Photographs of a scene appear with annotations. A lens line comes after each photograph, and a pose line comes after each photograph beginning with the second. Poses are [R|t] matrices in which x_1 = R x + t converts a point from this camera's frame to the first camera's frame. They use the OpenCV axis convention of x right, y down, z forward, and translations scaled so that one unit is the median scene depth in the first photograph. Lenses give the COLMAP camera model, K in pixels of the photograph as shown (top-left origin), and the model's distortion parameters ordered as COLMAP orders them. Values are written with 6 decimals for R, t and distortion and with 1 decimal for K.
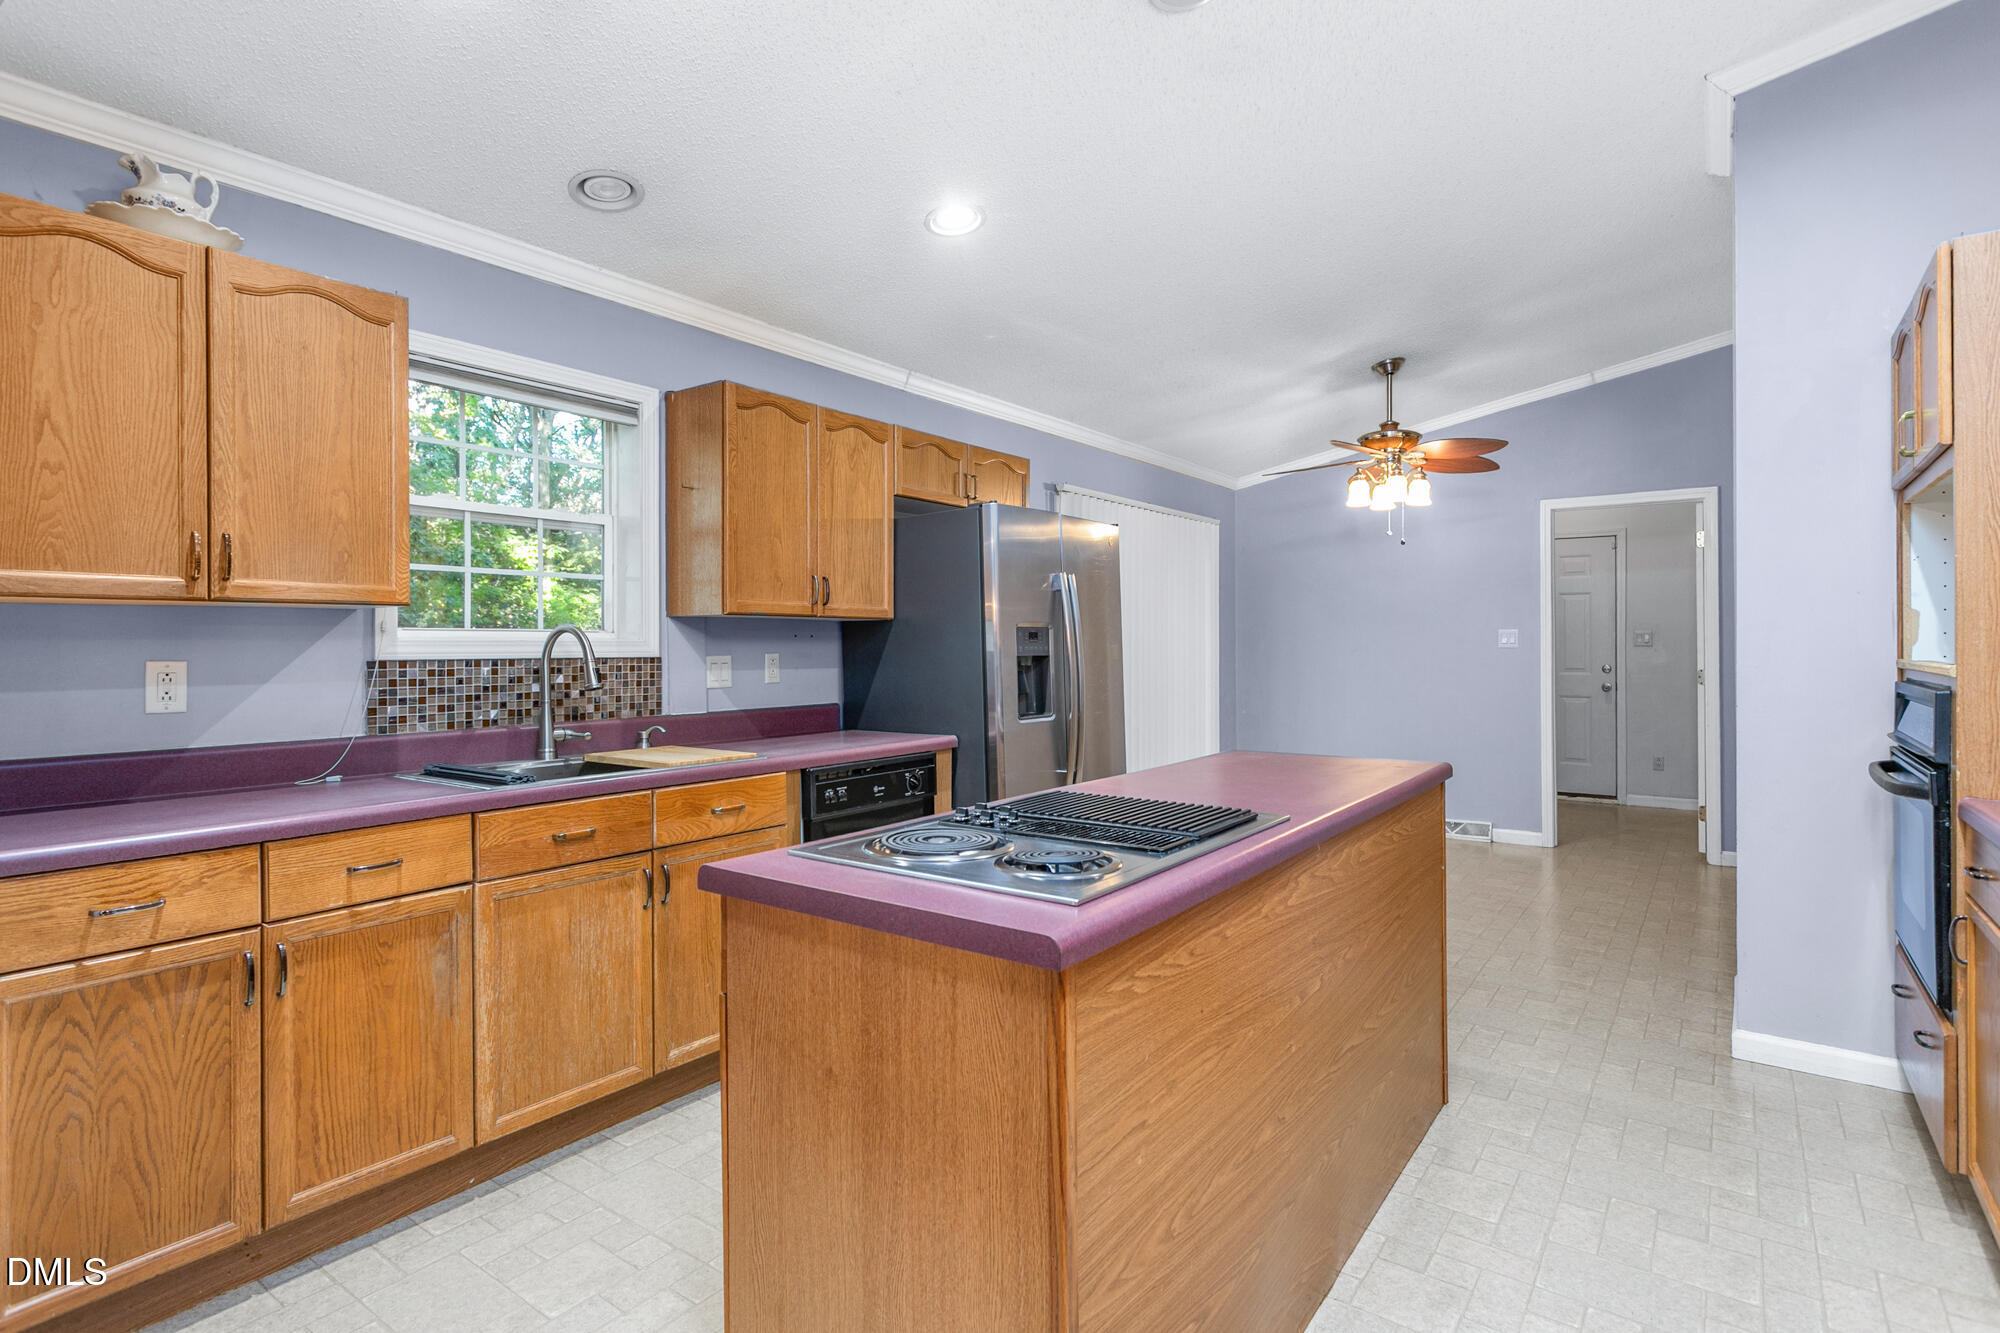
lens RADIAL K [[995.8, 0, 1007.5], [0, 995.8, 650.8], [0, 0, 1]] dist [0.005960, 0.000698]
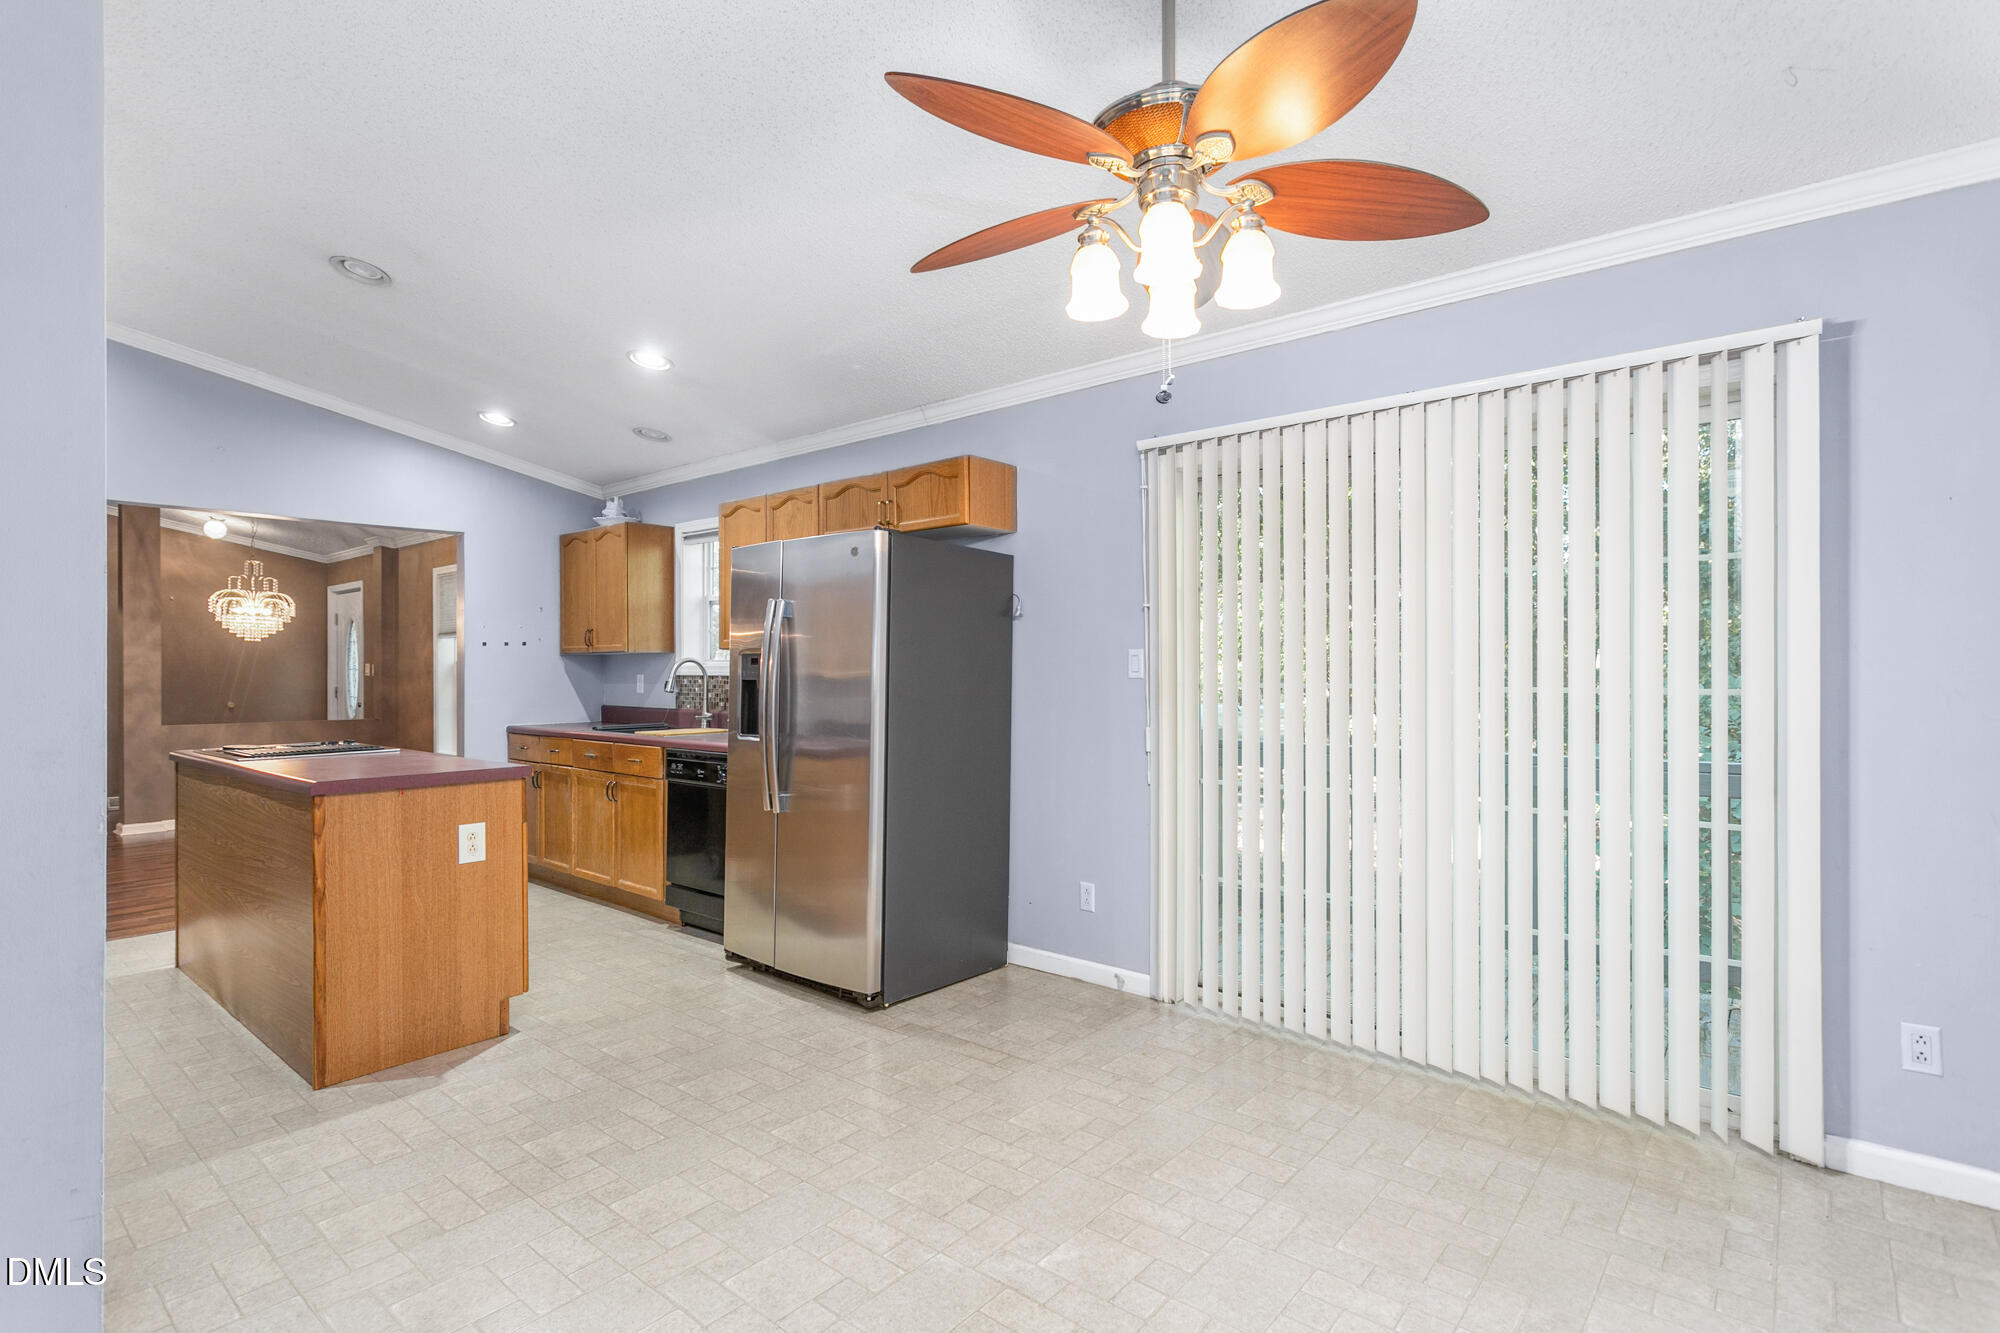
lens RADIAL K [[965.5, 0, 997.4], [0, 965.5, 673.0], [0, 0, 1]] dist [0.003092, 0.000917]
pose [[-0.070746, 0.011989, -0.997422, 1.345902], [-0.000814, 0.999927, 0.012076, -0.020199], [0.997494, 0.001667, -0.070731, 1.696841]]
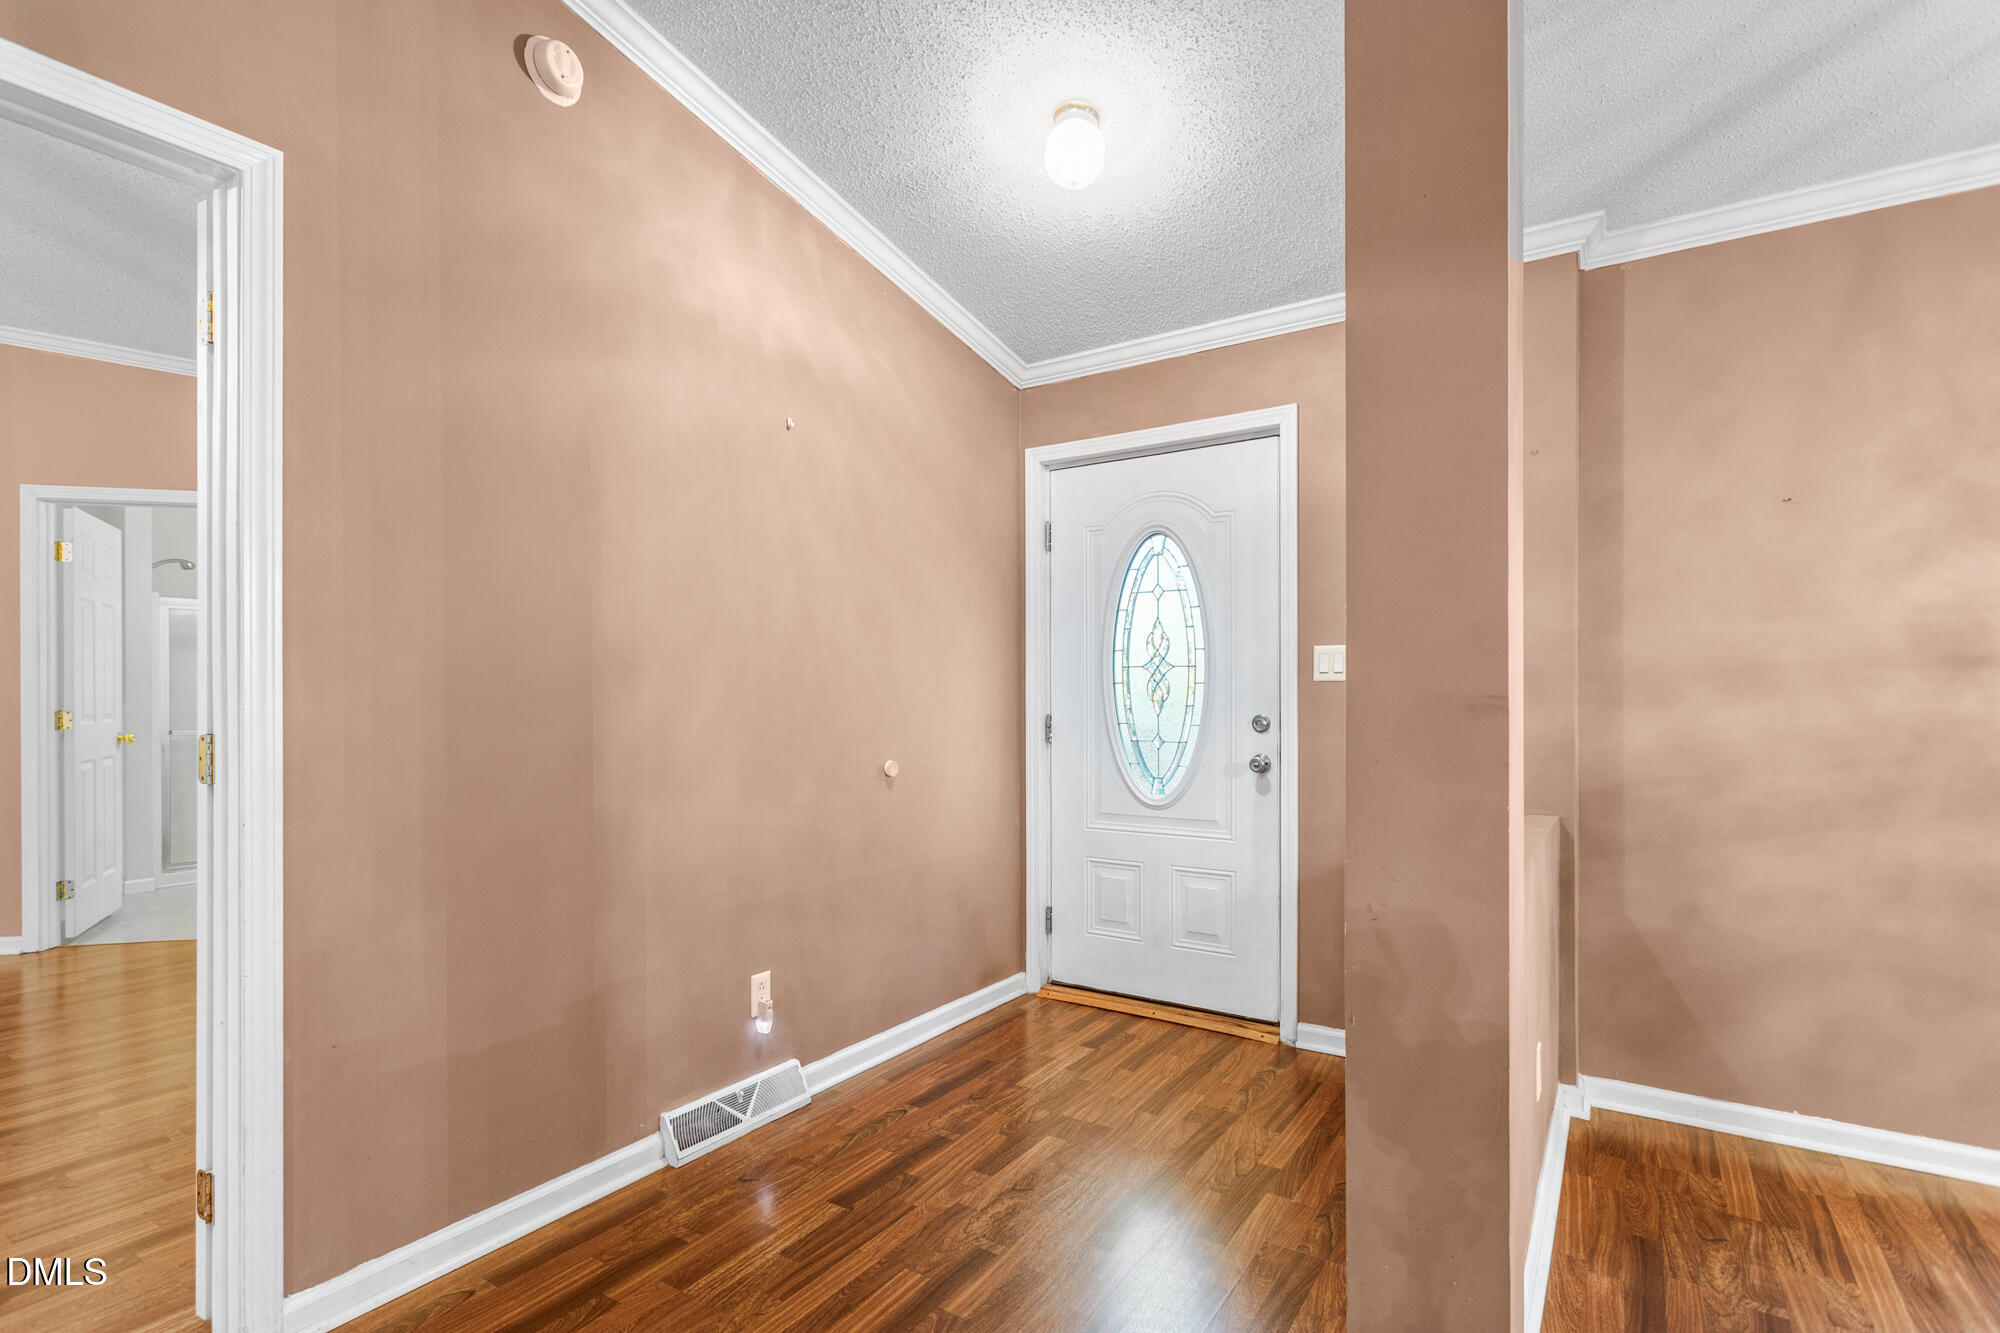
lens RADIAL K [[959.1, 0, 998.4], [0, 959.1, 696.3], [0, 0, 1]] dist [0.002390, 0.000627]
pose [[0.046338, 0.010498, -0.998871, -0.597762], [-0.002184, 0.999943, 0.010408, 0.034252], [0.998923, 0.001699, 0.046358, -0.984692]]
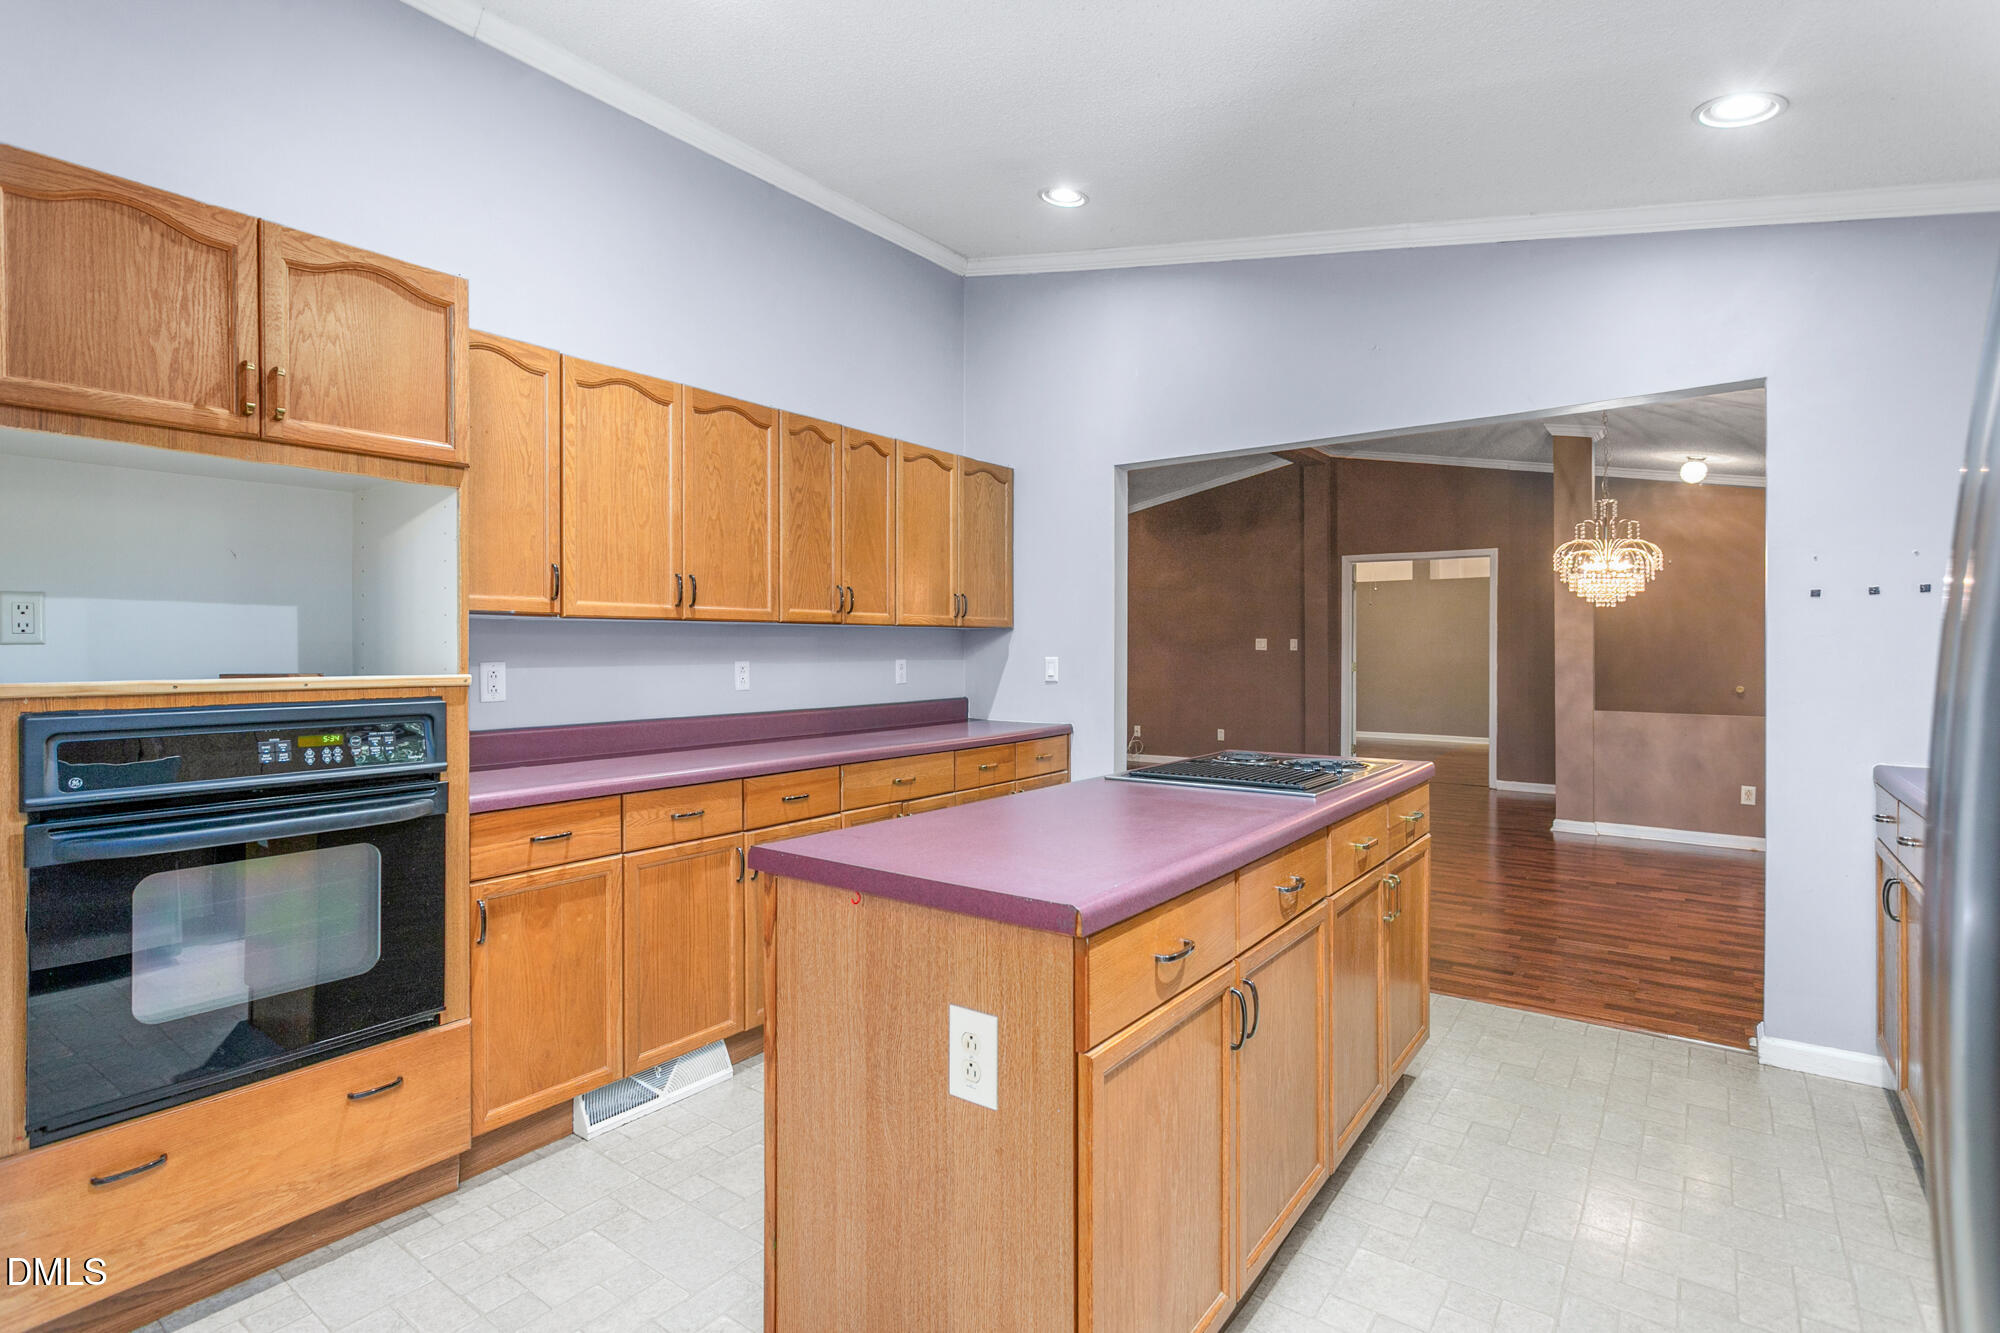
lens RADIAL K [[958.2, 0, 1000.8], [0, 958.2, 648.7], [0, 0, 1]] dist [0.002534, 0.000803]
pose [[-0.999960, 0.007249, 0.005197, 0.270099], [0.007281, 0.999955, 0.006066, -0.011549], [-0.005152, 0.006103, -0.999968, 1.480316]]
